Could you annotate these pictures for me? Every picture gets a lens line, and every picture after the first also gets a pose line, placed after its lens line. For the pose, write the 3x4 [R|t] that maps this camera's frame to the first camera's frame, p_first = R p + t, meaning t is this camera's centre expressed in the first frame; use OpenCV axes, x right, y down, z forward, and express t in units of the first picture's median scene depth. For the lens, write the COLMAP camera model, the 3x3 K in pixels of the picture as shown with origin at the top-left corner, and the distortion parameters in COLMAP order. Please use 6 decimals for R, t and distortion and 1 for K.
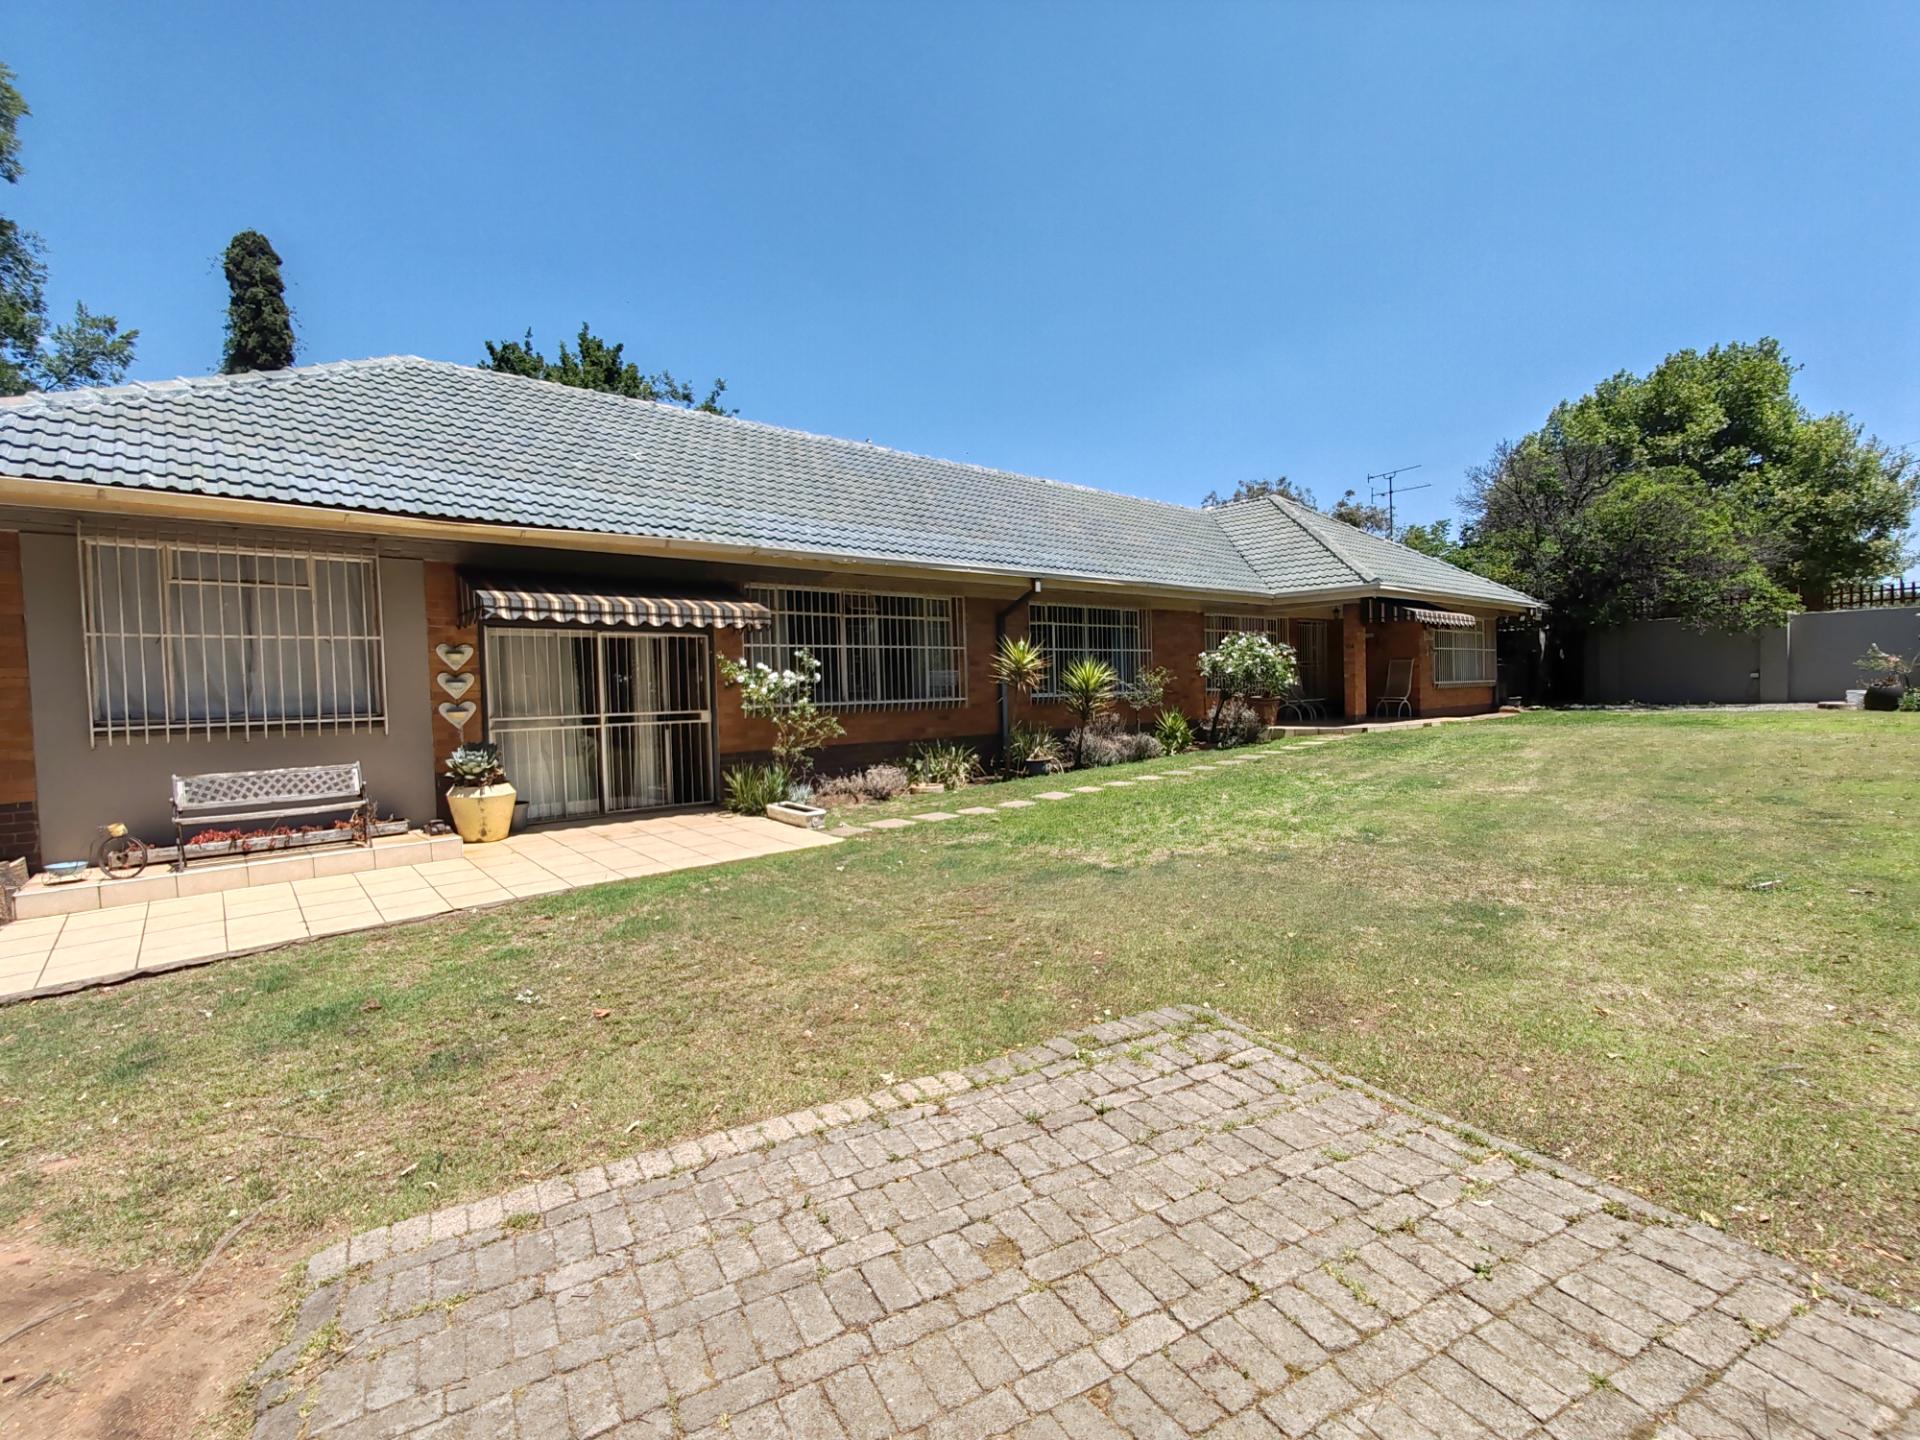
lens RADIAL K [[875.6, 0, 953.2], [0, 875.6, 709.1], [0, 0, 1]] dist [0.002238, 0.001469]
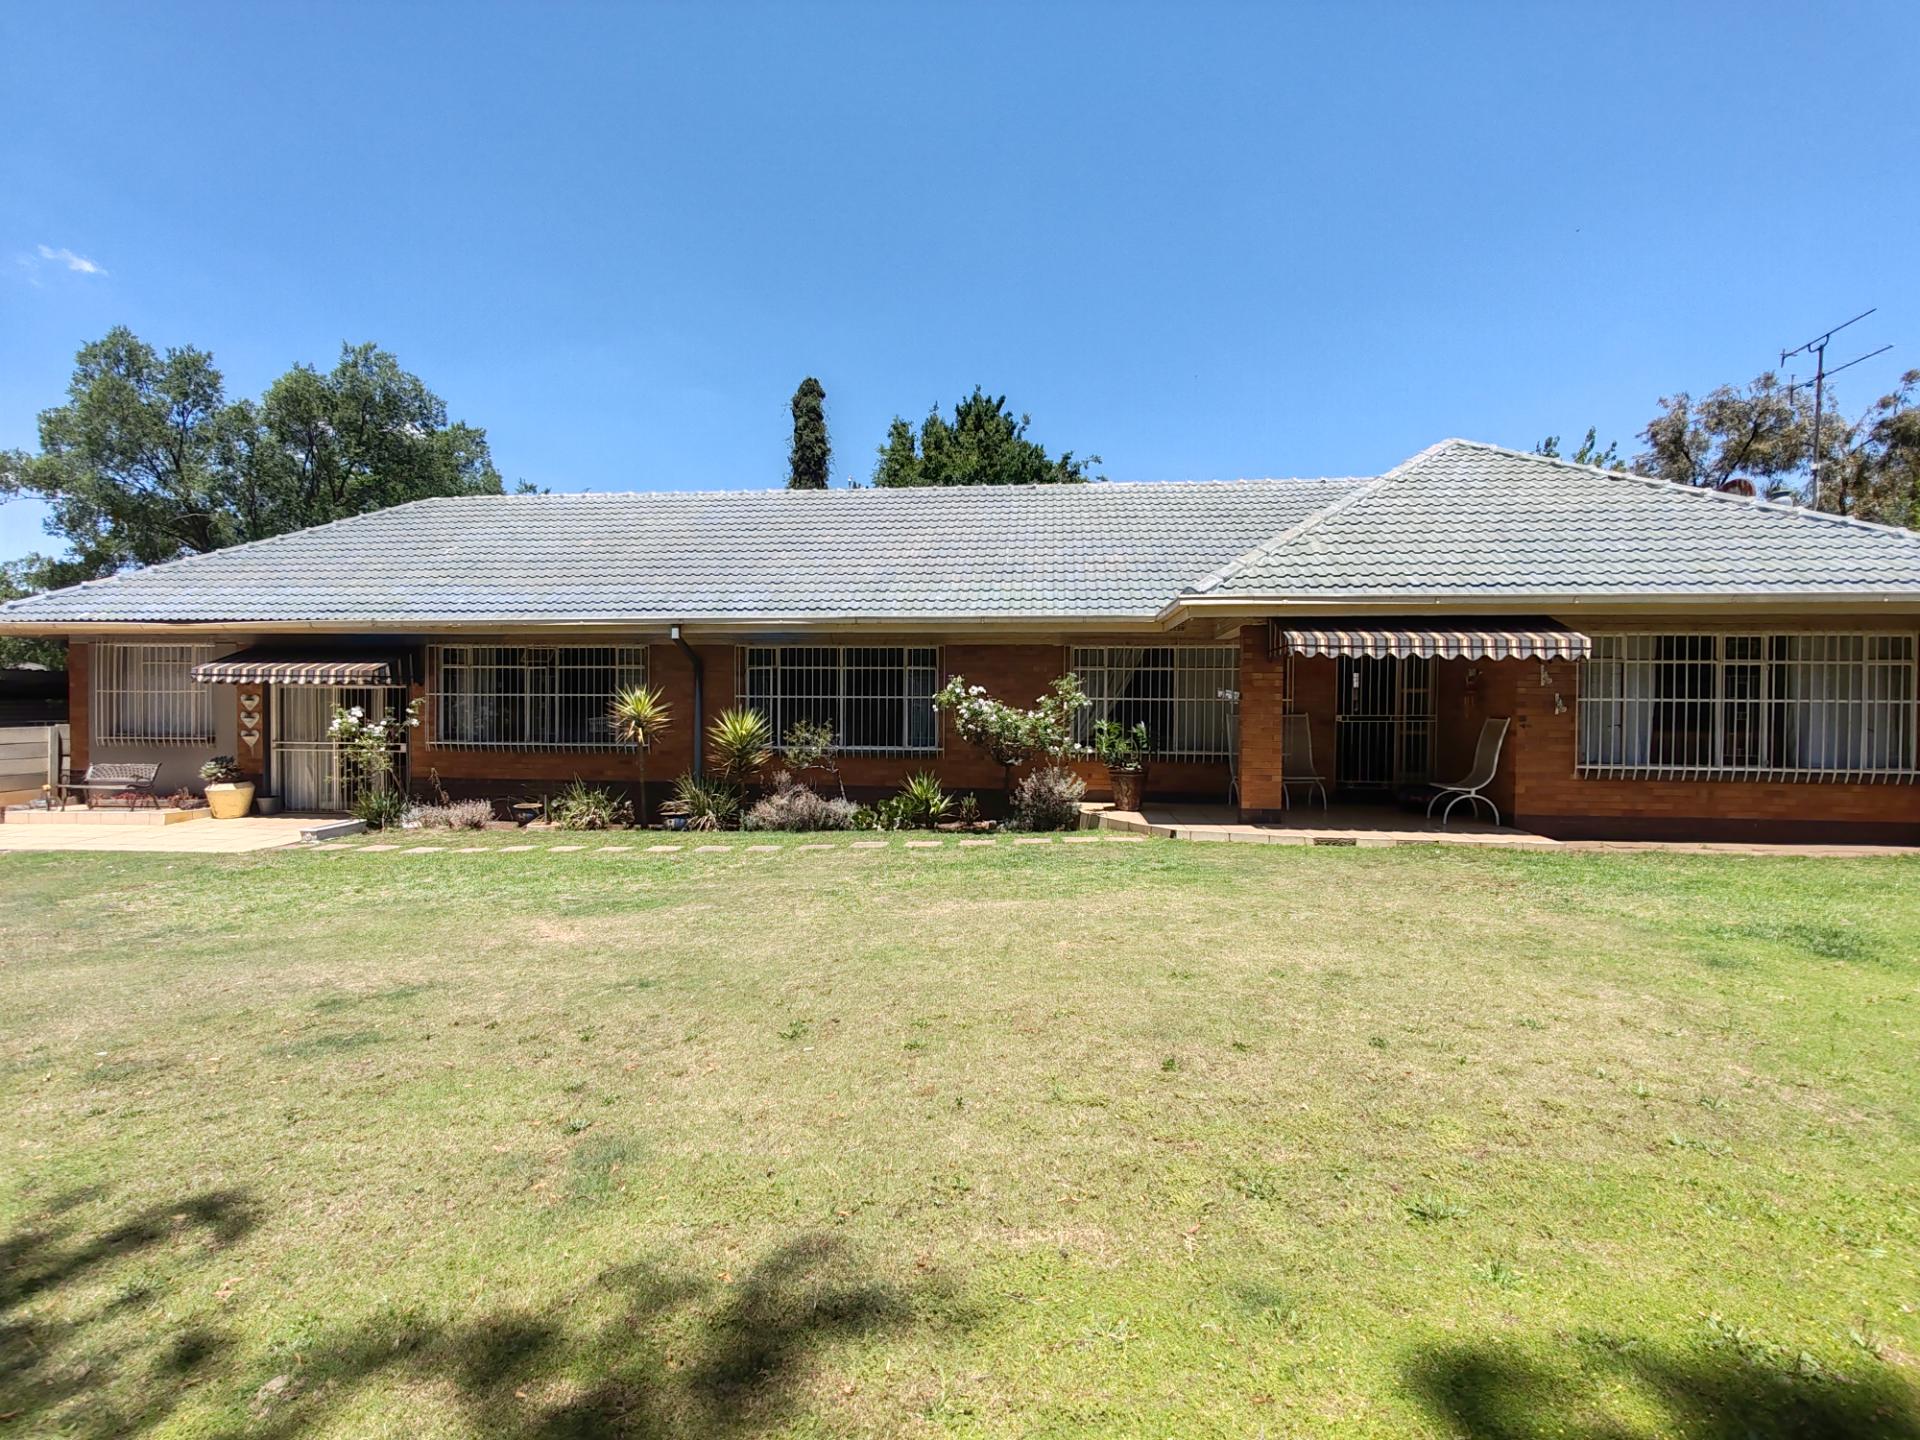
lens RADIAL K [[875.6, 0, 955.8], [0, 875.6, 734.0], [0, 0, 1]] dist [0.002238, 0.001469]
pose [[0.683813, 0.049133, -0.728001, 1.116427], [-0.043839, 0.998694, 0.026225, -0.075125], [0.728339, 0.013982, 0.685074, 0.626766]]
